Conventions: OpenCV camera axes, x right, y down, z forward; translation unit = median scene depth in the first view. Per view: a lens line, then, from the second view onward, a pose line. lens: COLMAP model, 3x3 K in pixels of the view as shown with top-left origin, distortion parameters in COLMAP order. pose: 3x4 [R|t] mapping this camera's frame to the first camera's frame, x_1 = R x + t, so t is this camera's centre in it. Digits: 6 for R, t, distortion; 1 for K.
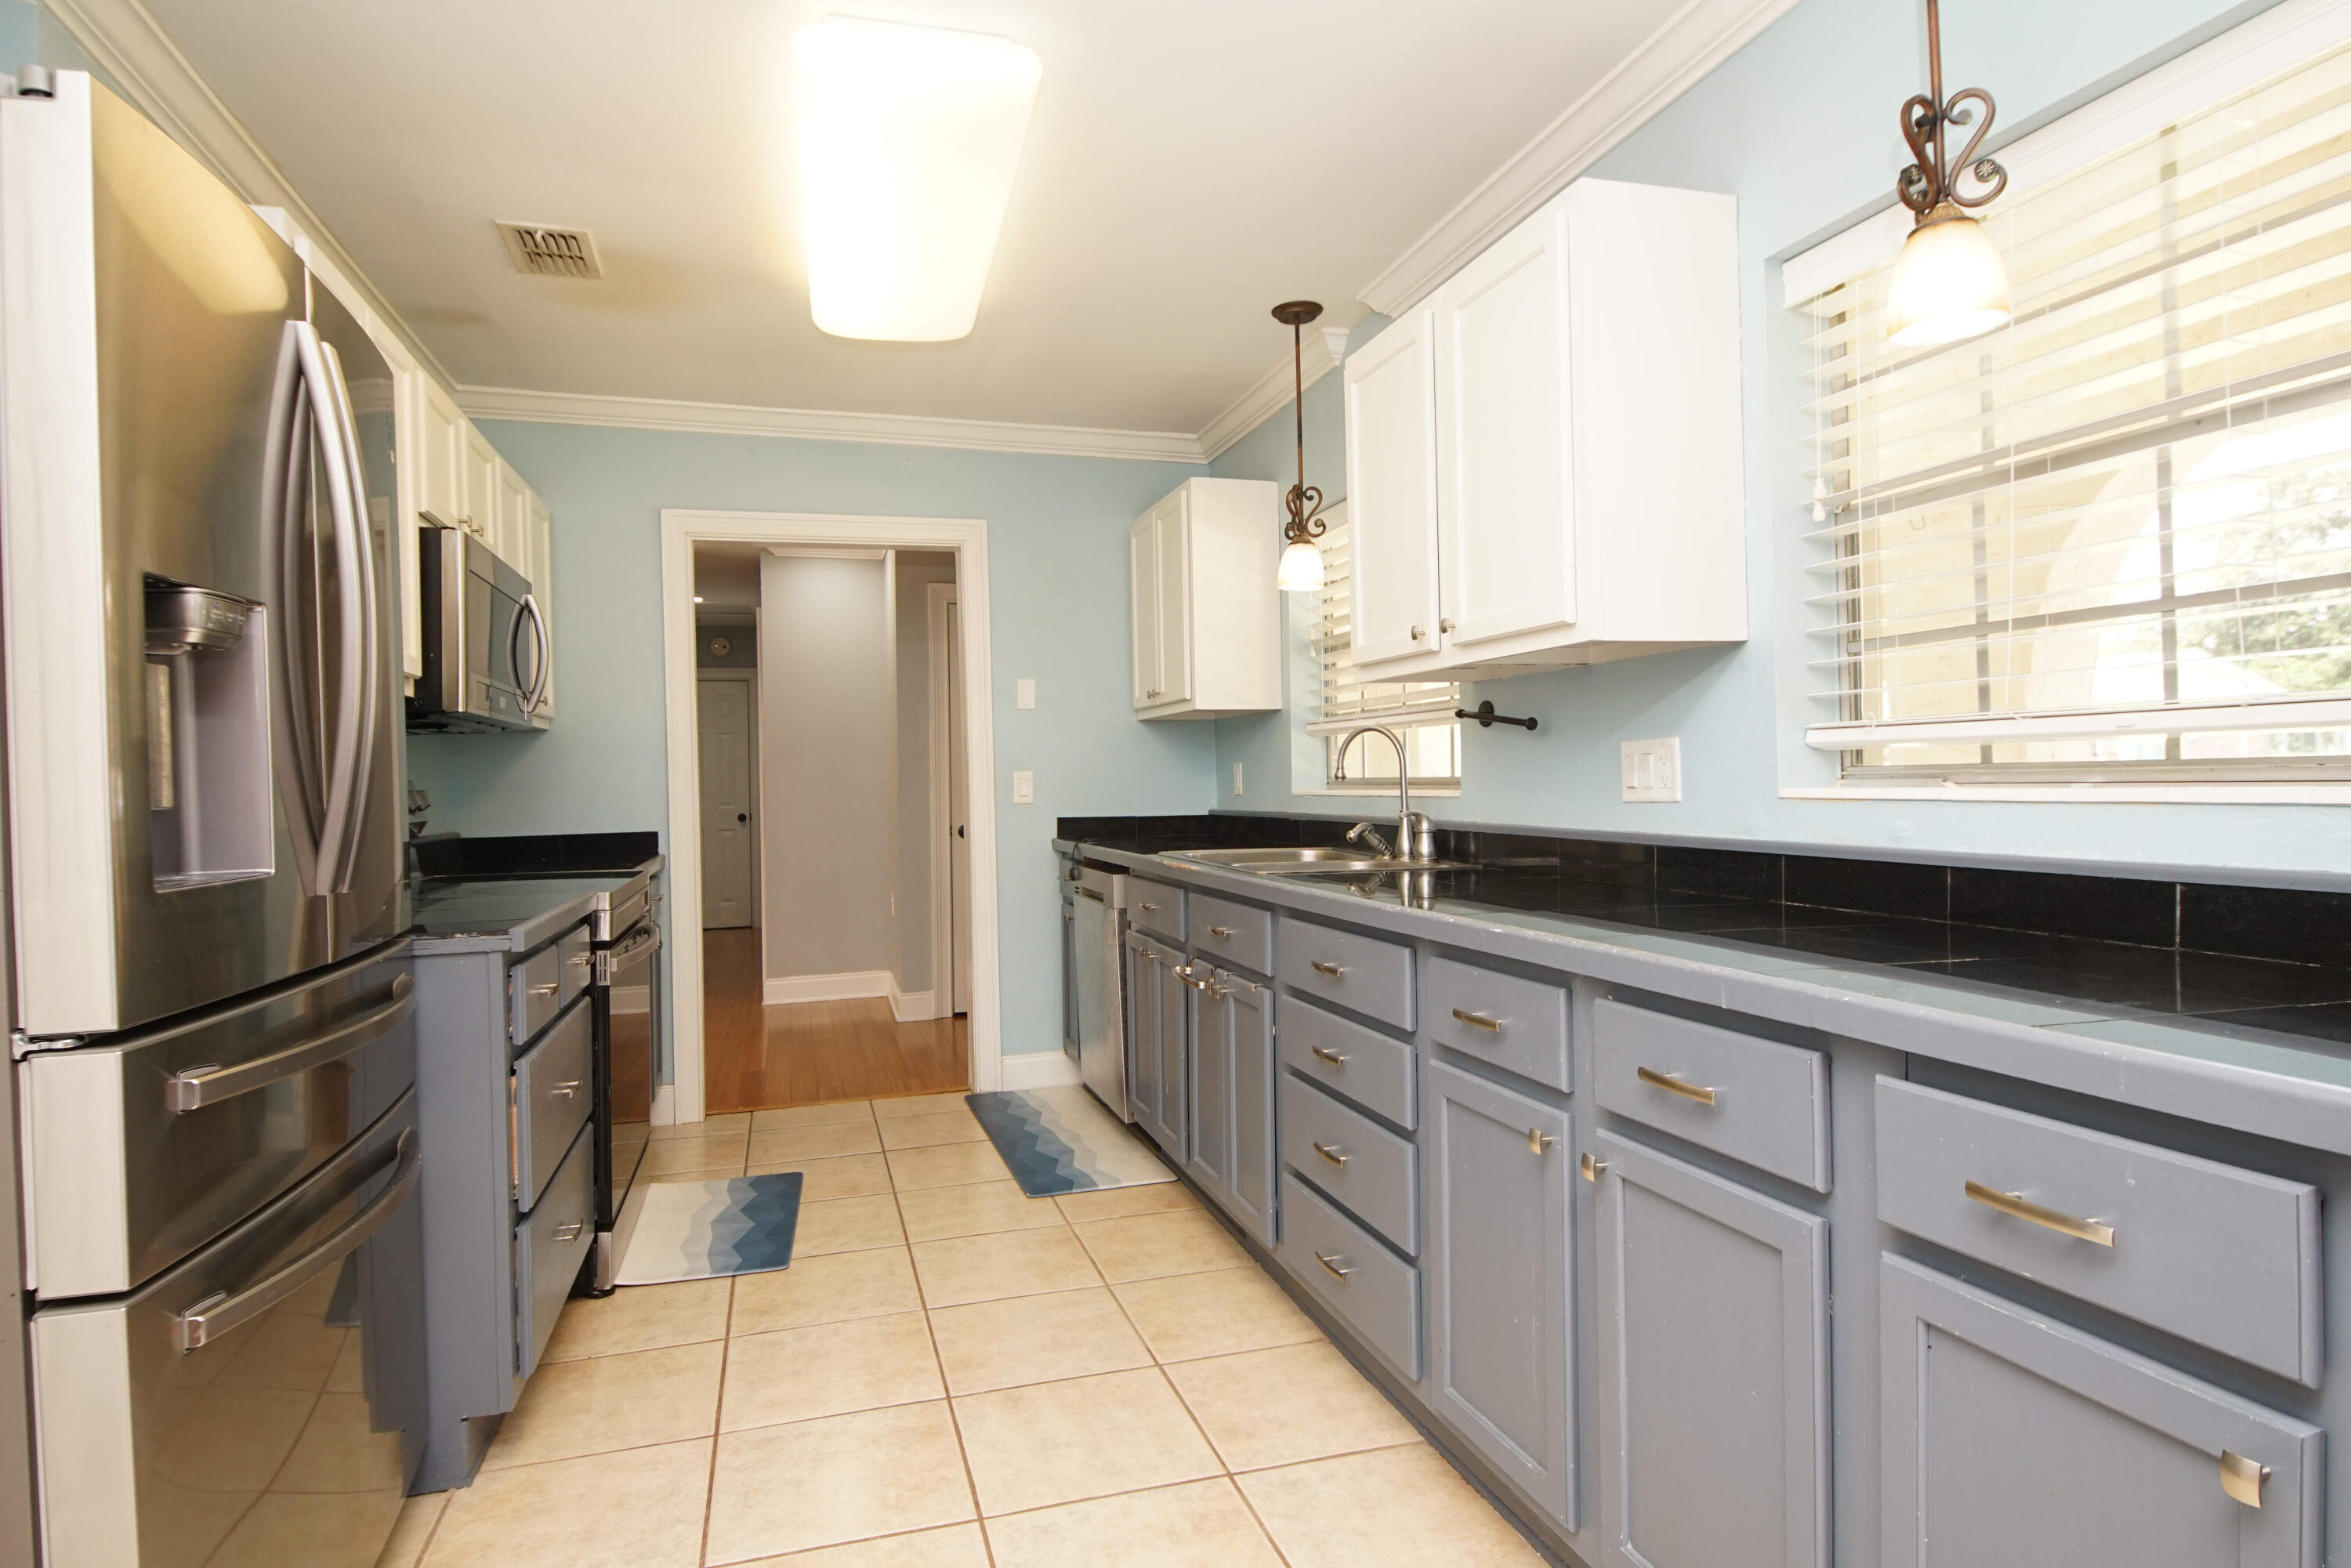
lens RADIAL K [[1258.9, 0, 1146.1], [0, 1258.9, 770.4], [0, 0, 1]] dist [0.021943, -0.019090]
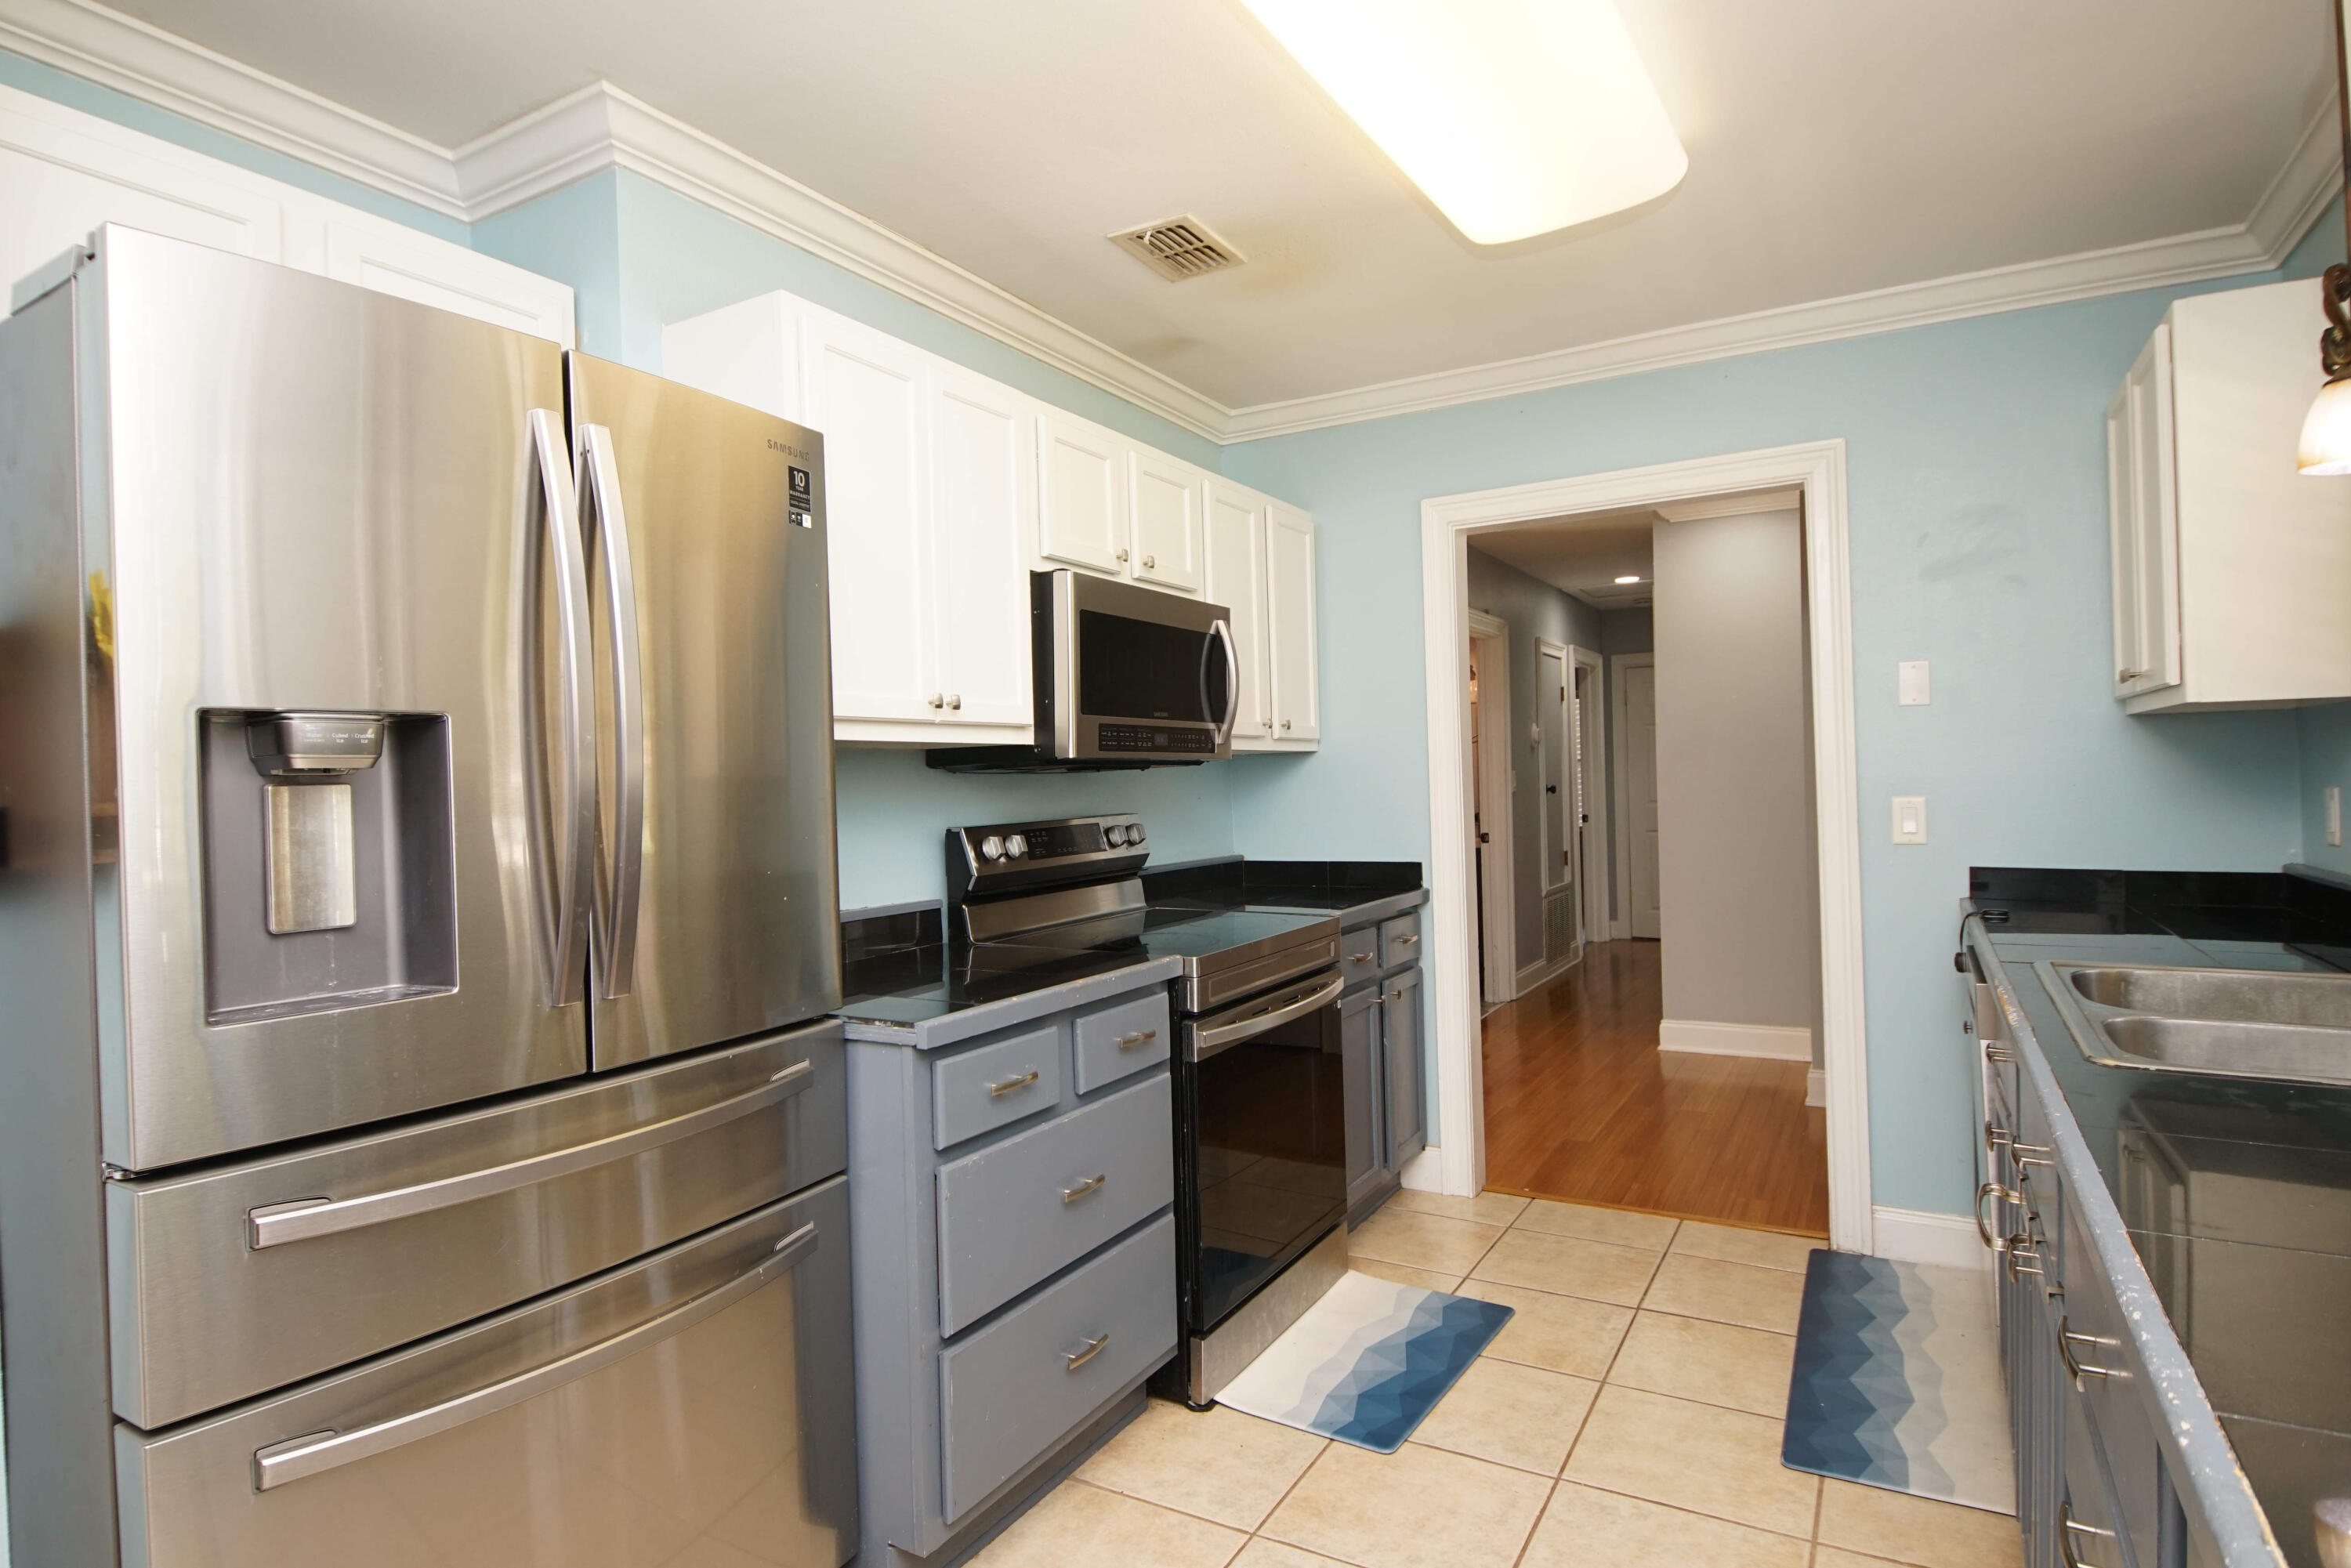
lens RADIAL K [[1258.9, 0, 1146.1], [0, 1258.9, 770.4], [0, 0, 1]] dist [0.021943, -0.019090]
pose [[0.684756, -0.001763, -0.728770, 0.156211], [0.015548, 0.999805, 0.012191, -0.037073], [0.728606, -0.019679, 0.684650, 0.296903]]
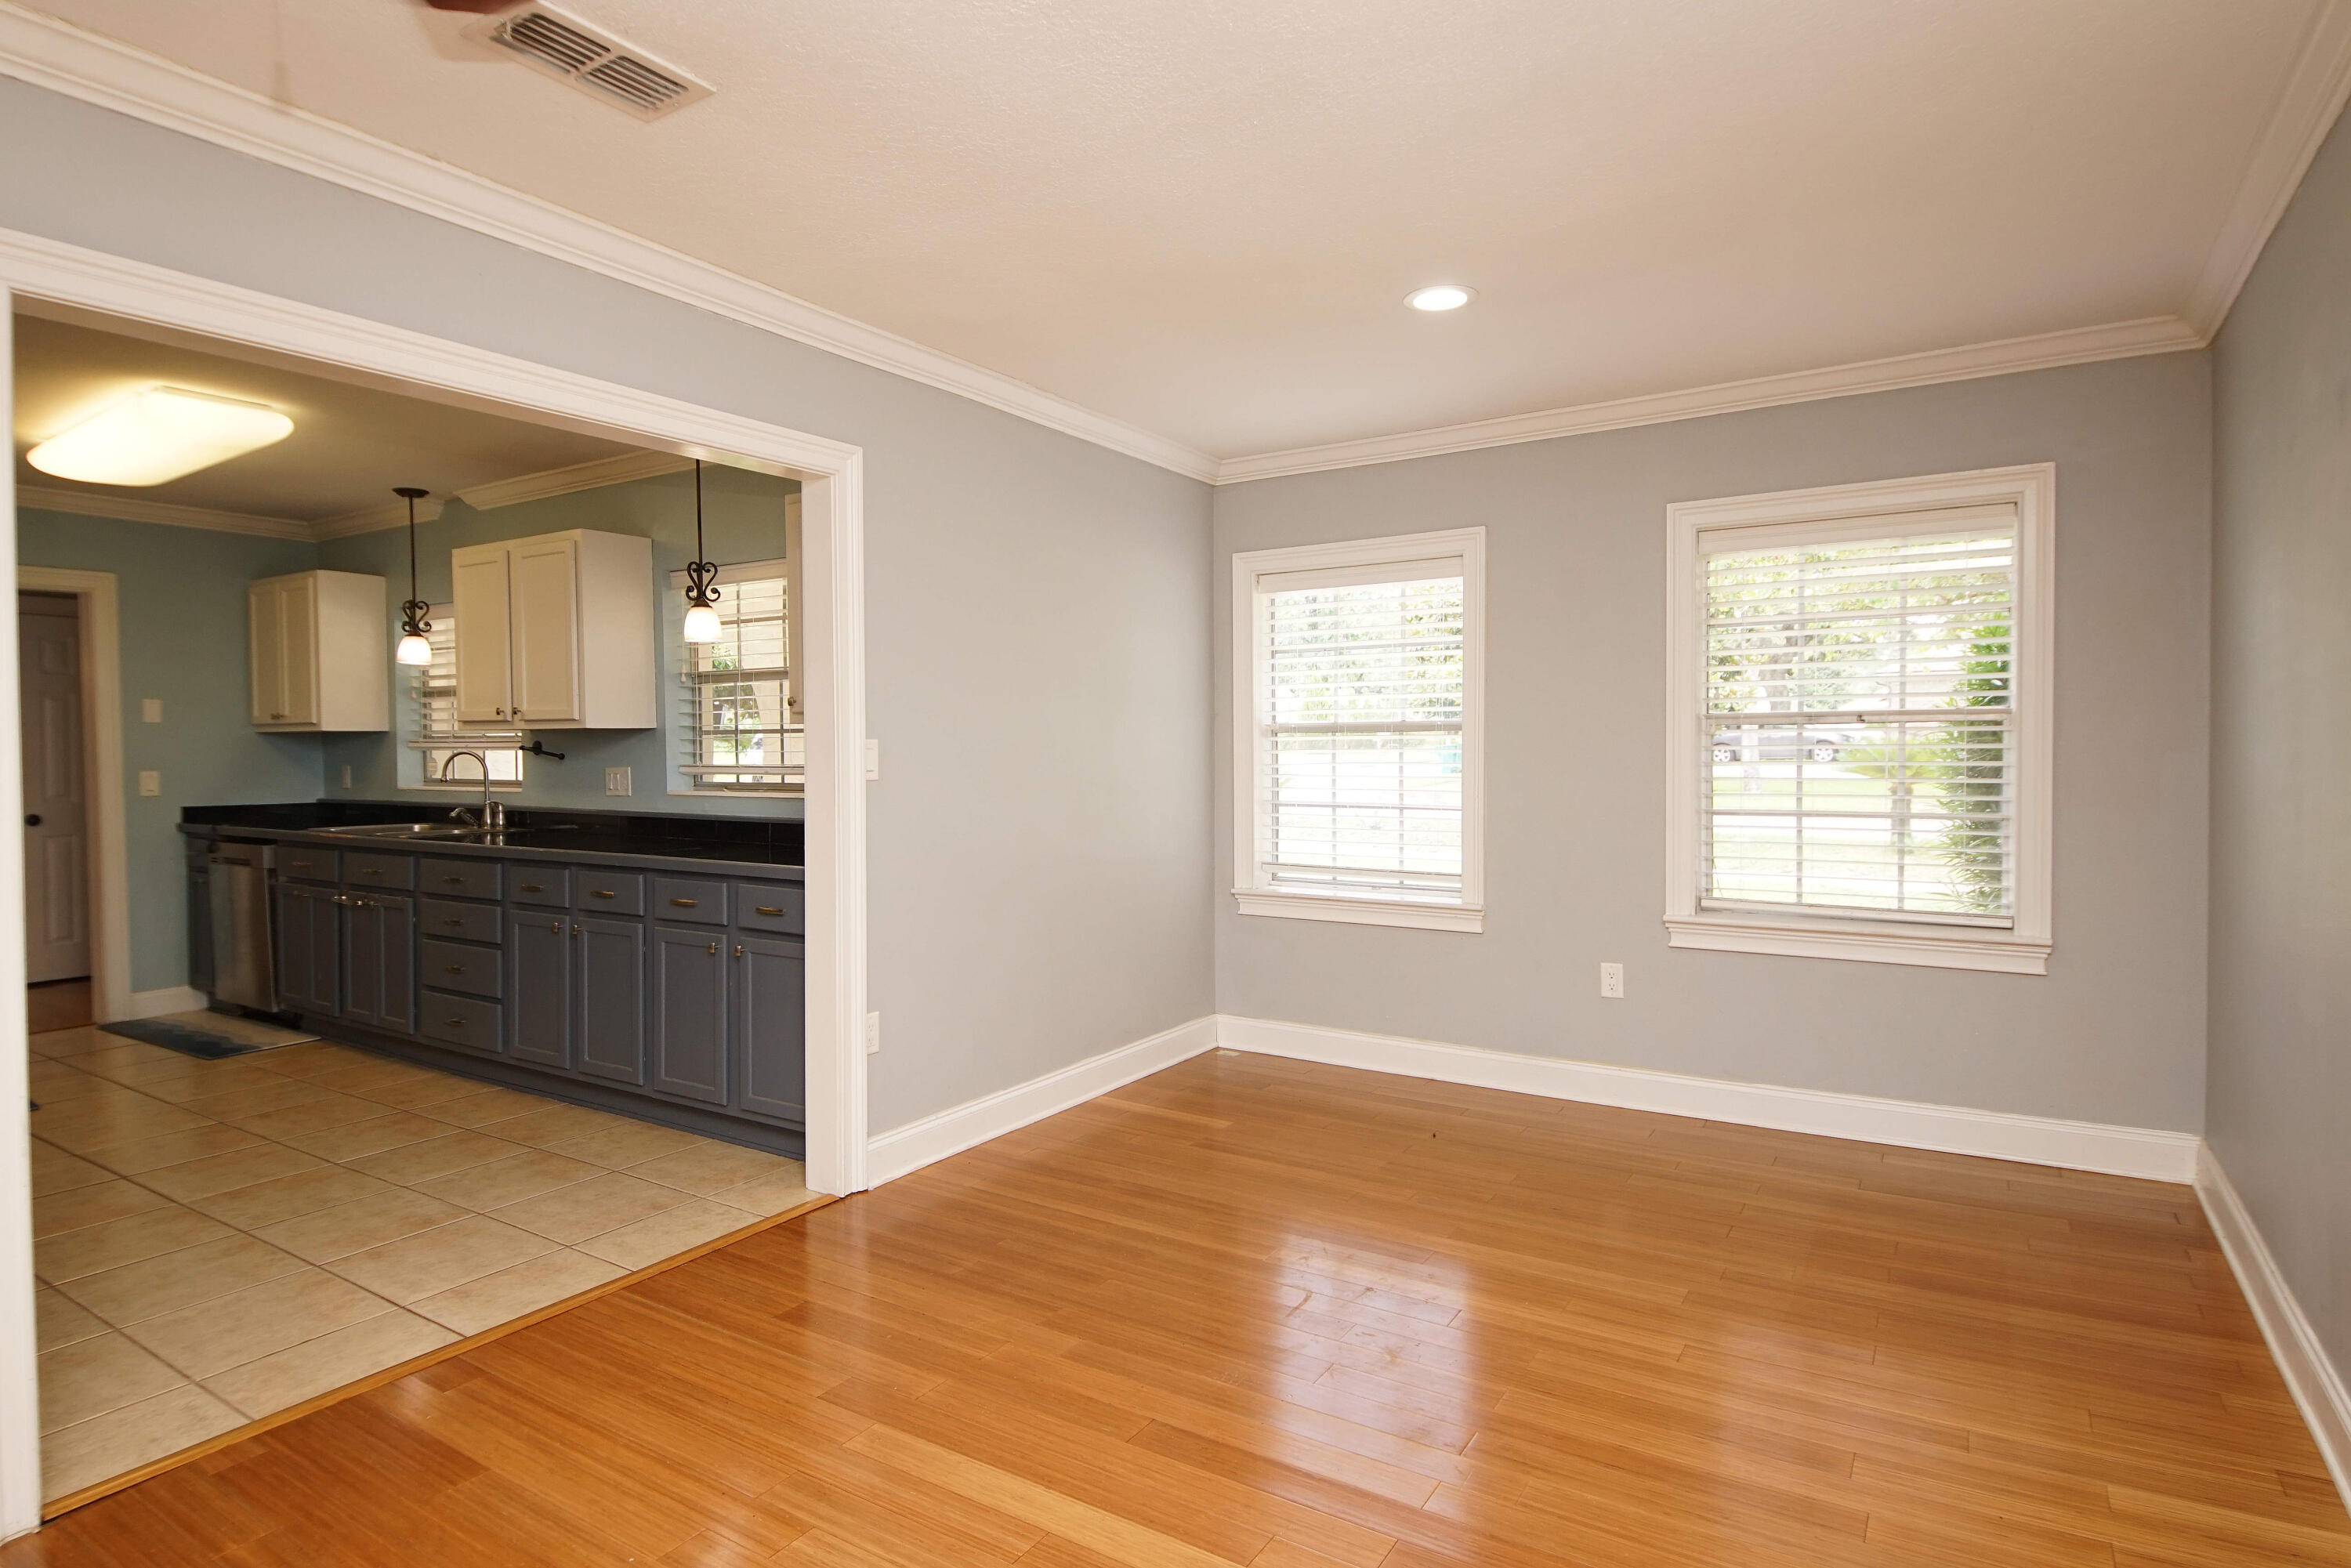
lens RADIAL K [[1259.1, 0, 1149.4], [0, 1259.1, 773.5], [0, 0, 1]] dist [0.031328, -0.031778]
pose [[0.755941, -0.002799, 0.654634, -0.225924], [-0.012096, 0.999760, 0.018242, -0.043266], [-0.654528, -0.021708, 0.755726, -0.837614]]
